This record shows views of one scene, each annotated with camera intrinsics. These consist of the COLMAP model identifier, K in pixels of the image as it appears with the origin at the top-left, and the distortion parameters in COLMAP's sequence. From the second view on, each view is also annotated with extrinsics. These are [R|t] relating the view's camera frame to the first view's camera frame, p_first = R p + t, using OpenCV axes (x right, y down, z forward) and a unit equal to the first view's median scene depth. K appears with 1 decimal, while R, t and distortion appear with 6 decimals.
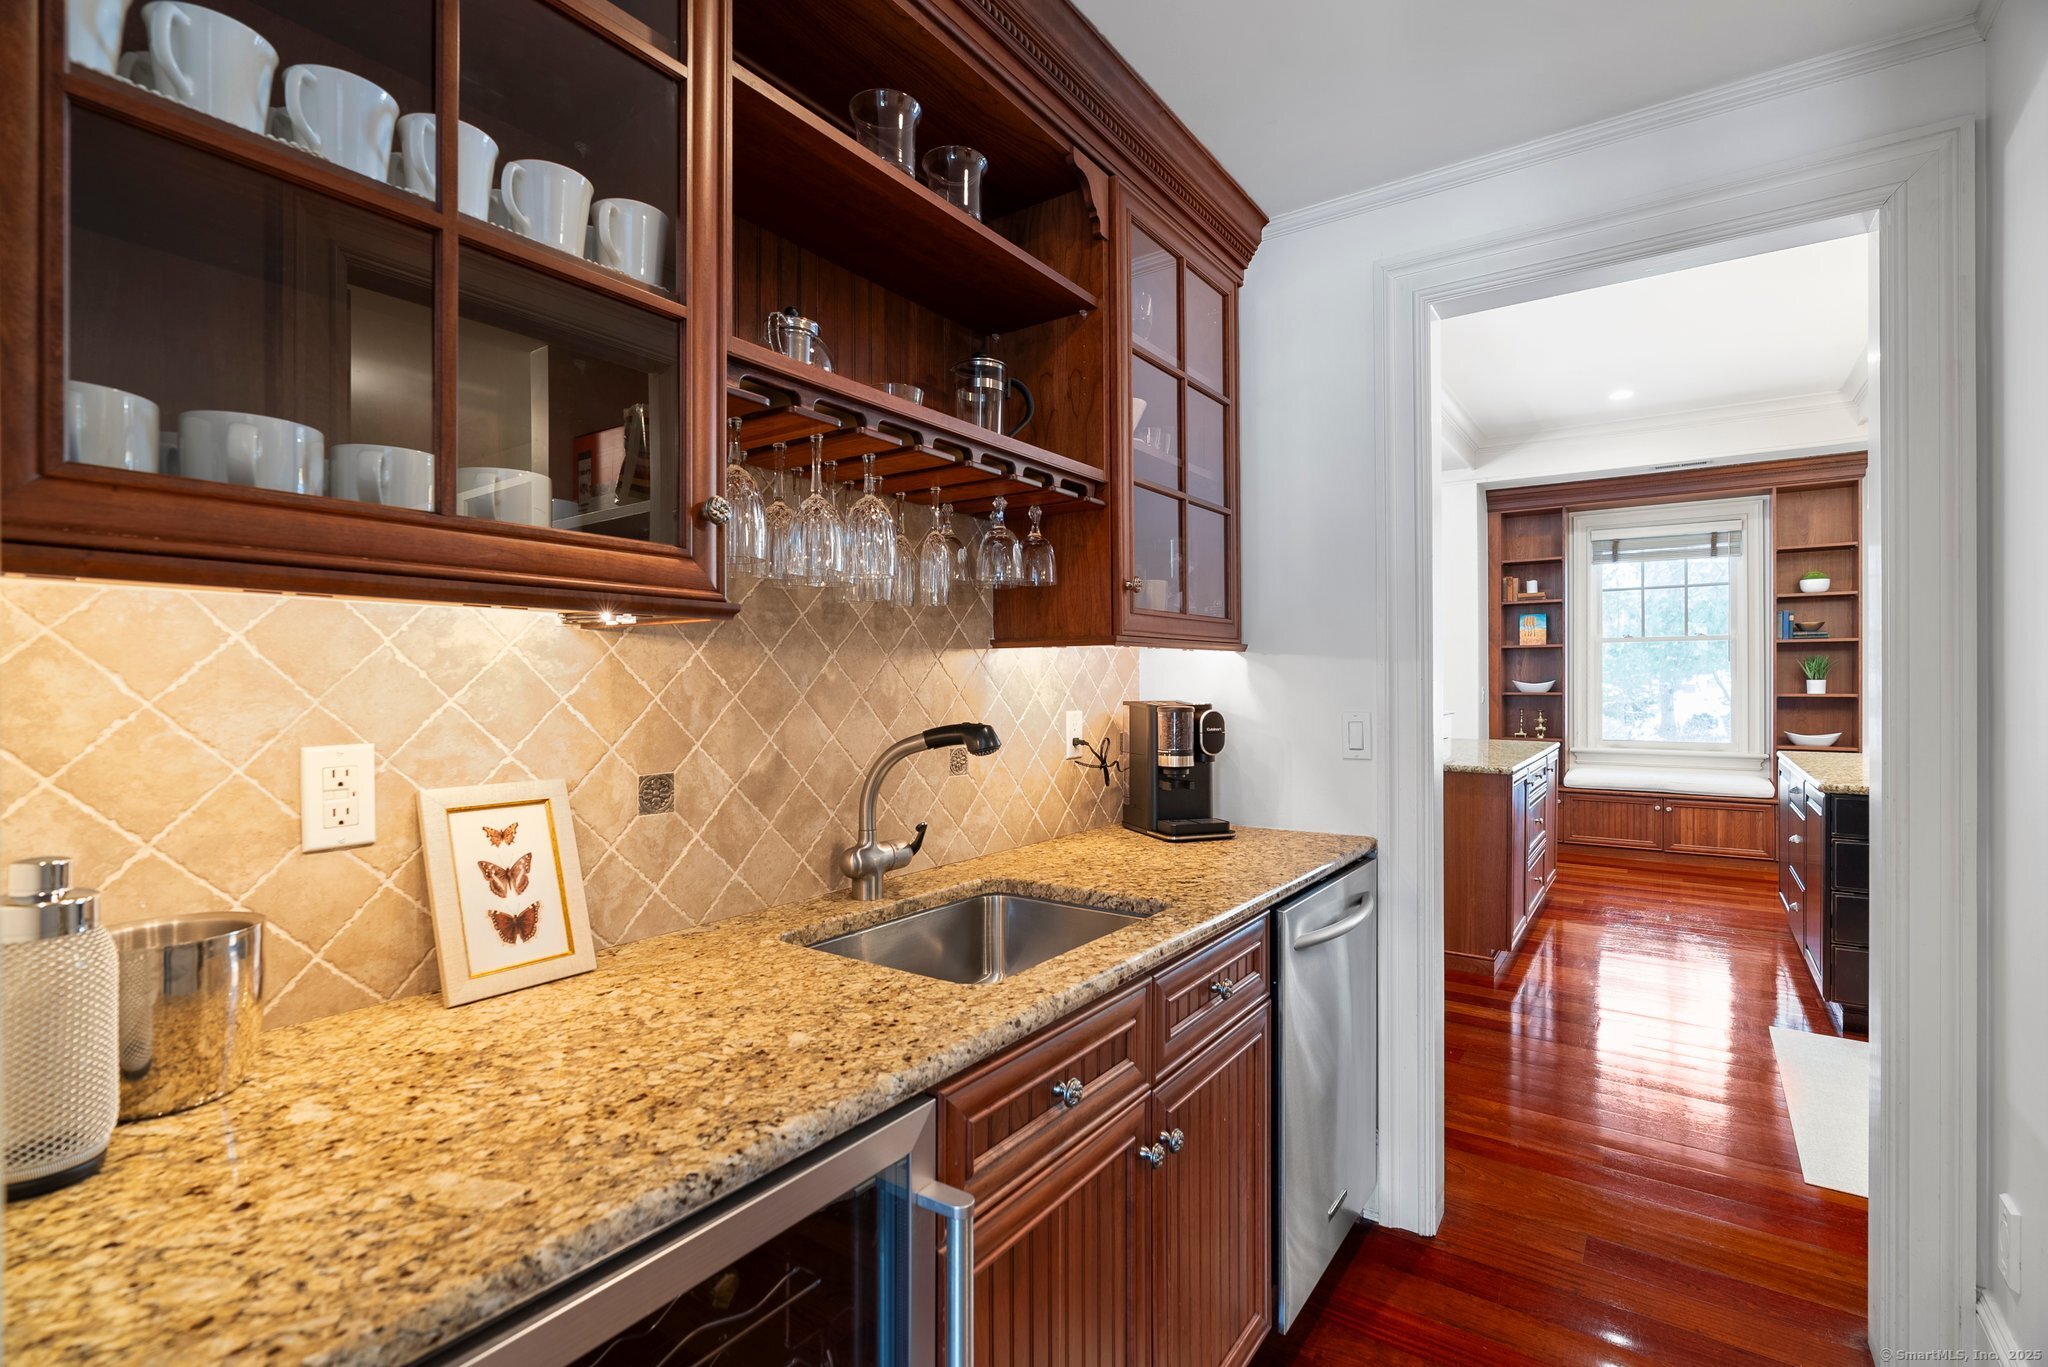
lens RADIAL K [[937.1, 0, 1020.5], [0, 937.1, 684.6], [0, 0, 1]] dist [-0.014337, 0.002713]
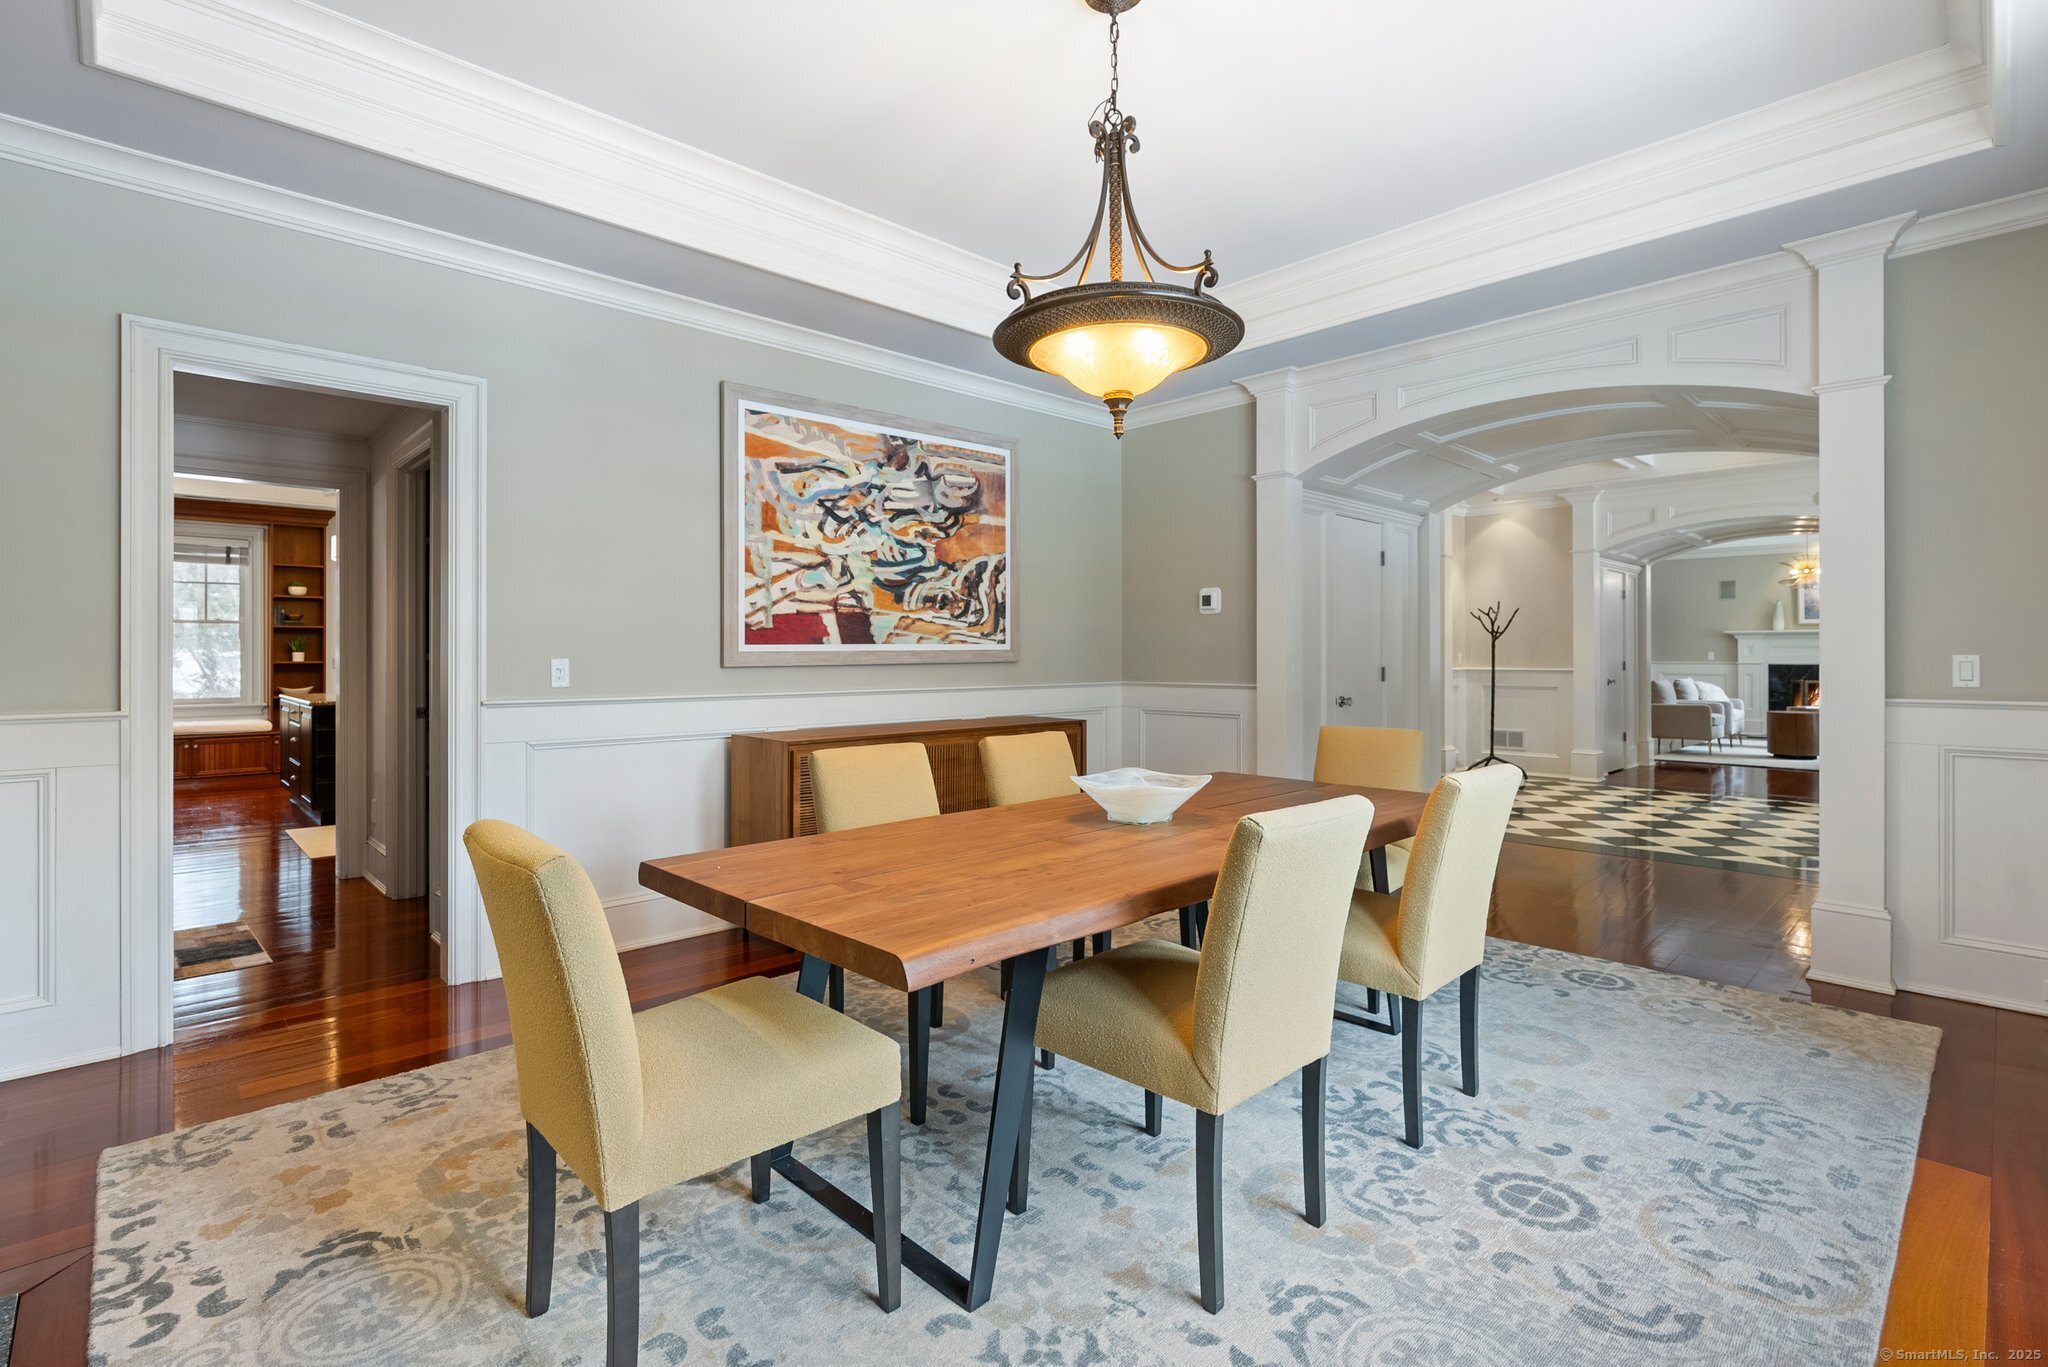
lens RADIAL K [[937.1, 0, 1011.5], [0, 937.1, 648.2], [0, 0, 1]] dist [-0.014337, 0.002713]
pose [[0.193183, 0.005117, 0.981149, -0.422779], [0.000371, 0.999986, -0.005289, -0.003249], [-0.981163, 0.001386, 0.193178, -0.453490]]
